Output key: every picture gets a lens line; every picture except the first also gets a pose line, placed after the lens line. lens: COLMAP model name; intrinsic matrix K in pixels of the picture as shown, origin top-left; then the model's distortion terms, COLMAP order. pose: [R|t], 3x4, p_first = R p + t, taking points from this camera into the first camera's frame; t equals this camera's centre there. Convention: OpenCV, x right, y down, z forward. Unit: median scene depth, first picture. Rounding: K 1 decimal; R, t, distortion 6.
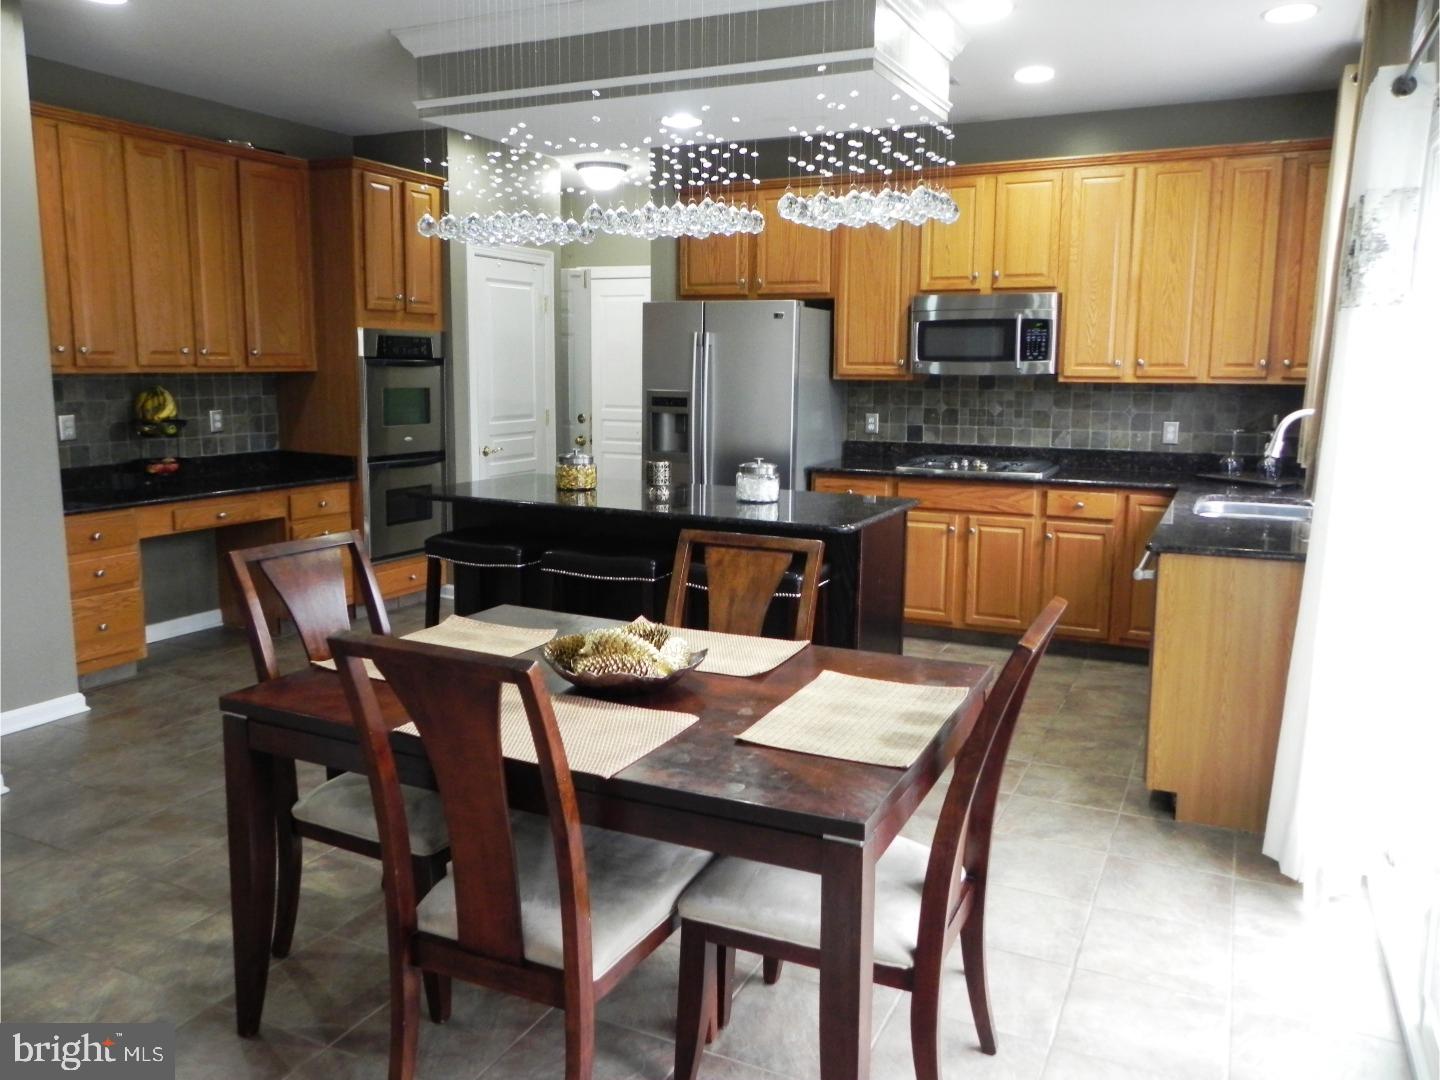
lens RADIAL K [[1088.2, 0, 717.7], [0, 1088.2, 540.4], [0, 0, 1]] dist [-0.014066, -0.007668]
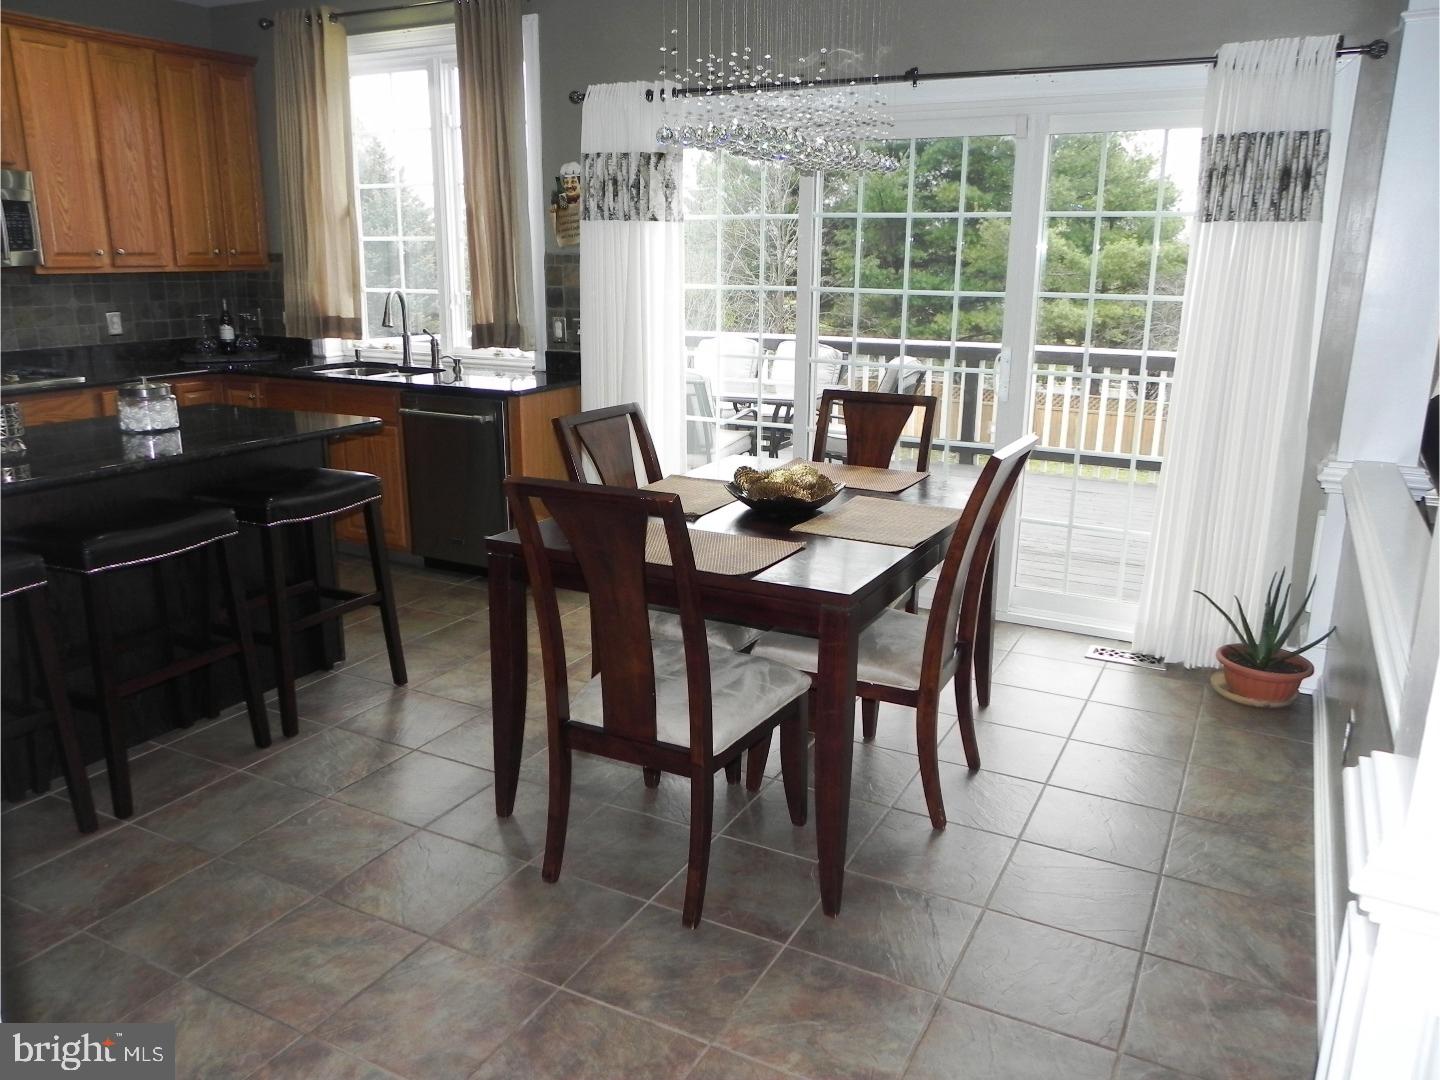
lens RADIAL K [[1088.2, 0, 712.3], [0, 1088.2, 538.9], [0, 0, 1]] dist [-0.014066, -0.007668]
pose [[0.039354, -0.254642, 0.966234, -0.580112], [0.155712, 0.956733, 0.245796, -0.070315], [-0.987018, 0.140781, 0.077302, 0.419270]]
